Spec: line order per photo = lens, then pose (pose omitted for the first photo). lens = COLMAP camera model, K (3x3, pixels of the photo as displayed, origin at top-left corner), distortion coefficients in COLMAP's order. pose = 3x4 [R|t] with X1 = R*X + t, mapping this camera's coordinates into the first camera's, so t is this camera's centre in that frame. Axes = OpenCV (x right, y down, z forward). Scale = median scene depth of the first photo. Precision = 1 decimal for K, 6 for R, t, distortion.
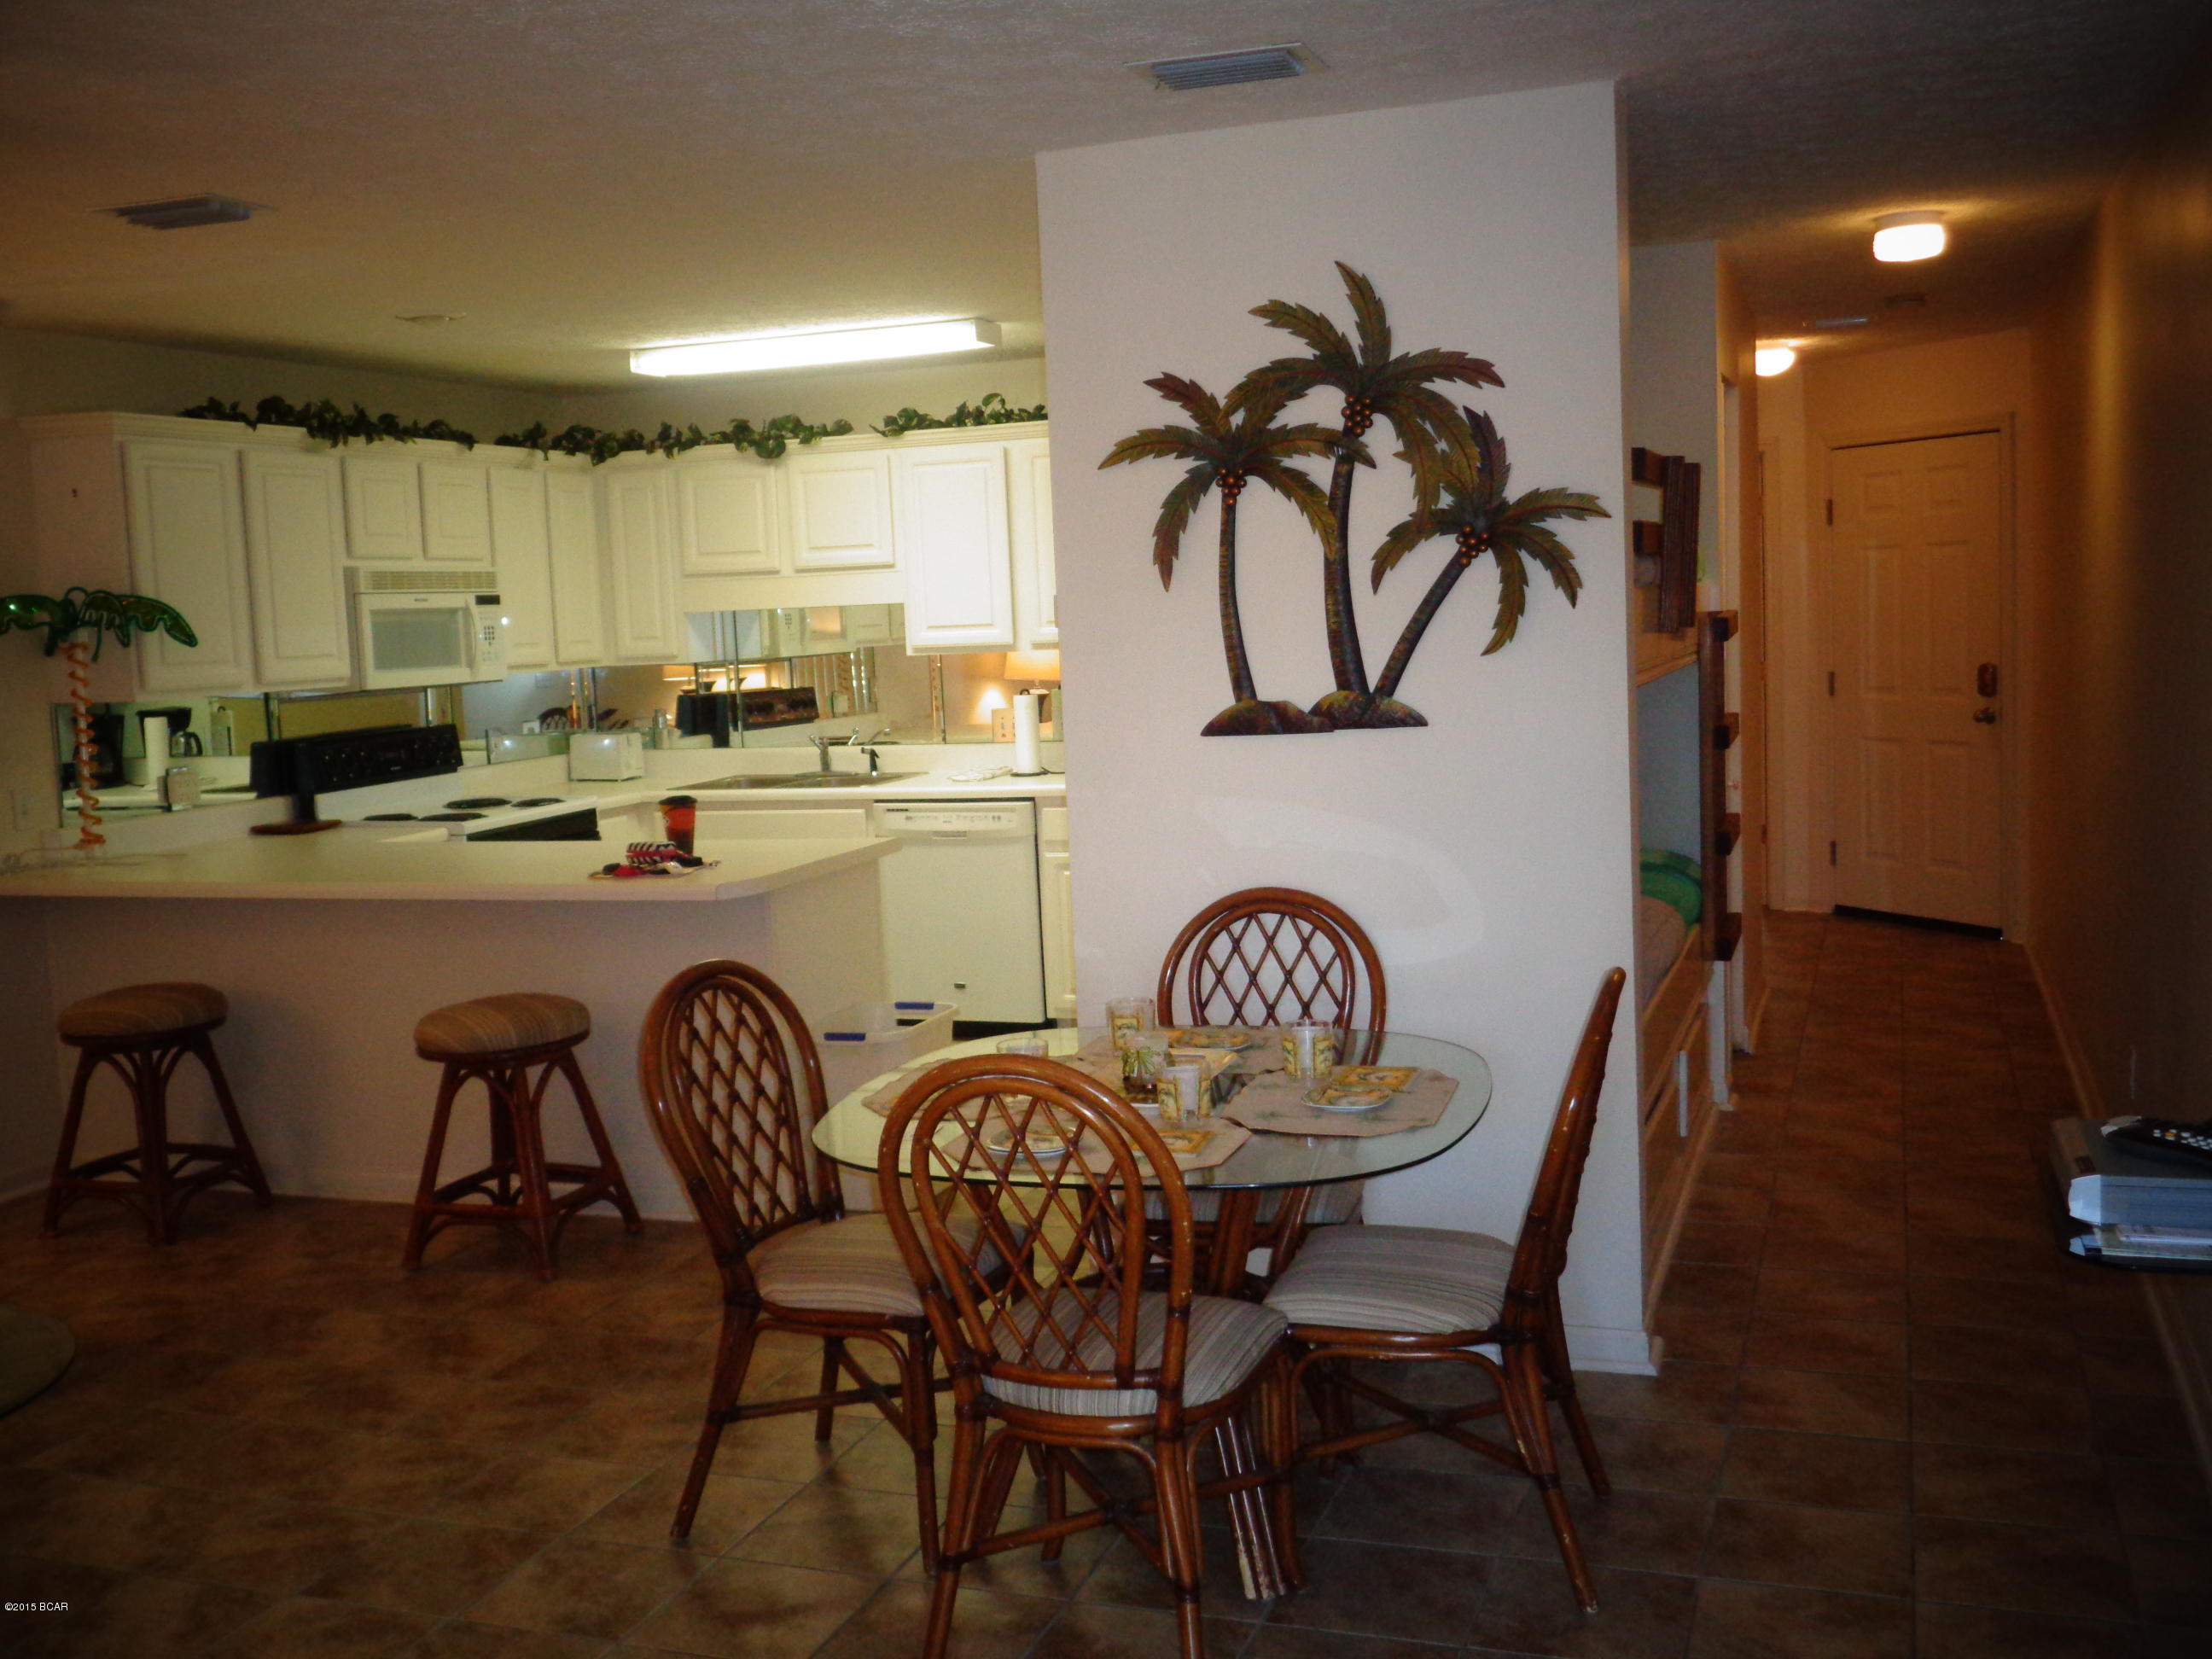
lens RADIAL K [[2187.3, 0, 1099.9], [0, 2187.3, 826.1], [0, 0, 1]] dist [0.007917, 0.000000]
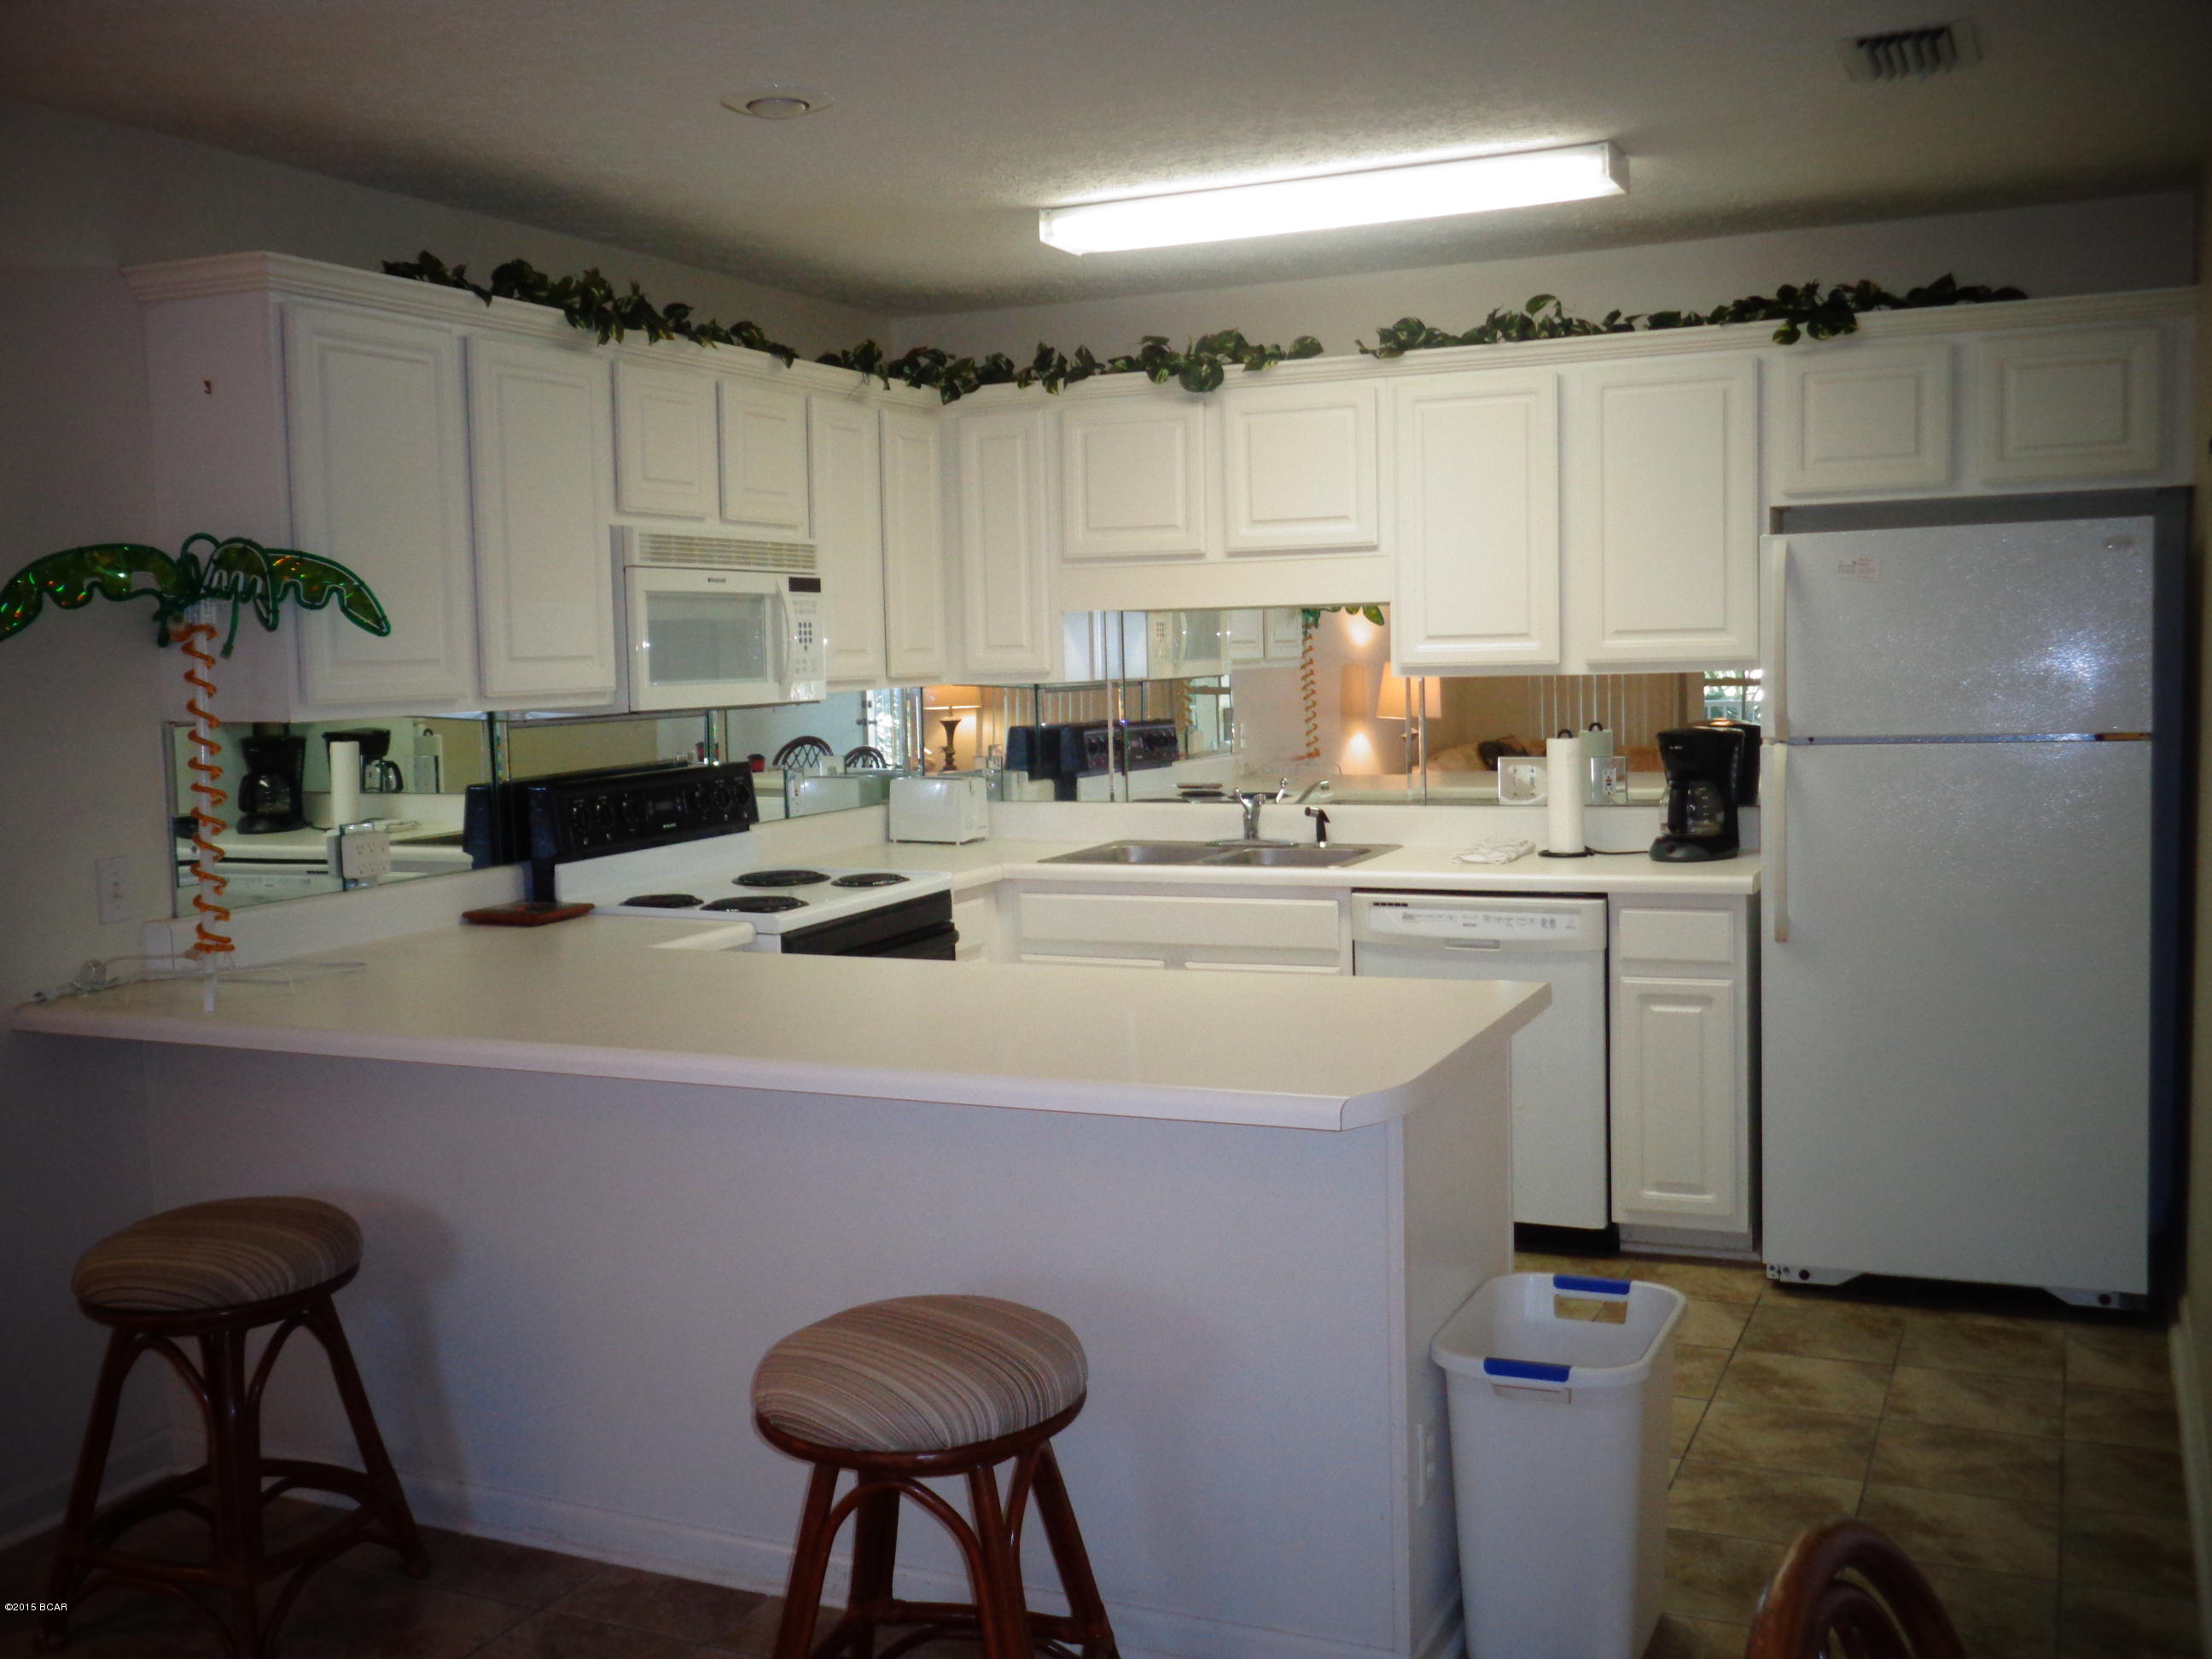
lens RADIAL K [[2187.3, 0, 1111.3], [0, 2187.3, 830.6], [0, 0, 1]] dist [0.007917, 0.000000]
pose [[0.996619, 0.025118, -0.078230, -0.128747], [-0.026226, 0.999569, -0.013169, -0.019430], [0.077866, 0.015176, 0.996848, 0.323759]]
